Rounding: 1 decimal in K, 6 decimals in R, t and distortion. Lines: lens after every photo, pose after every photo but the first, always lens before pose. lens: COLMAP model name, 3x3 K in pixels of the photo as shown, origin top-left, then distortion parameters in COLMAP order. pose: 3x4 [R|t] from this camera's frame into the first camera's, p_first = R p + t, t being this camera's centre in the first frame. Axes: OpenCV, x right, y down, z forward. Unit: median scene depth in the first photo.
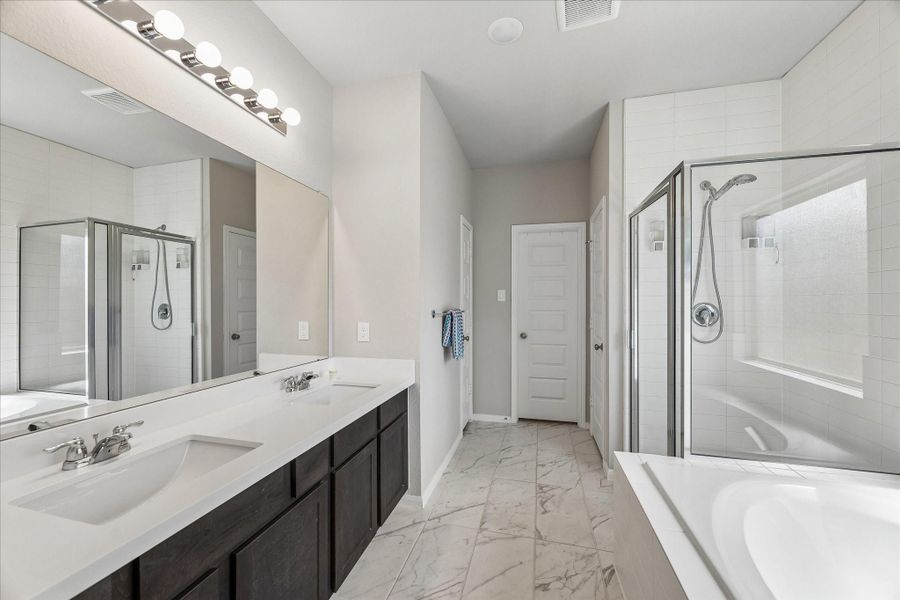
lens RADIAL K [[357.0, 0, 447.0], [0, 357.0, 304.1], [0, 0, 1]] dist [0.001500, 0.000085]
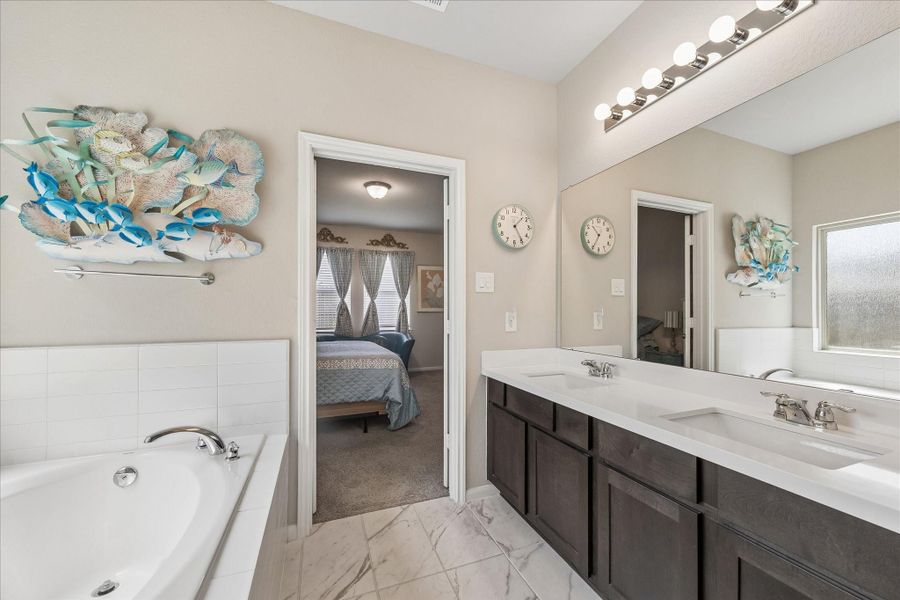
lens RADIAL K [[357.0, 0, 451.6], [0, 357.0, 299.3], [0, 0, 1]] dist [0.001500, 0.000085]
pose [[-0.802830, -0.014294, -0.596037, 0.720407], [-0.007852, 0.999879, -0.013403, 0.077625], [0.596157, -0.006080, -0.802845, 1.961252]]
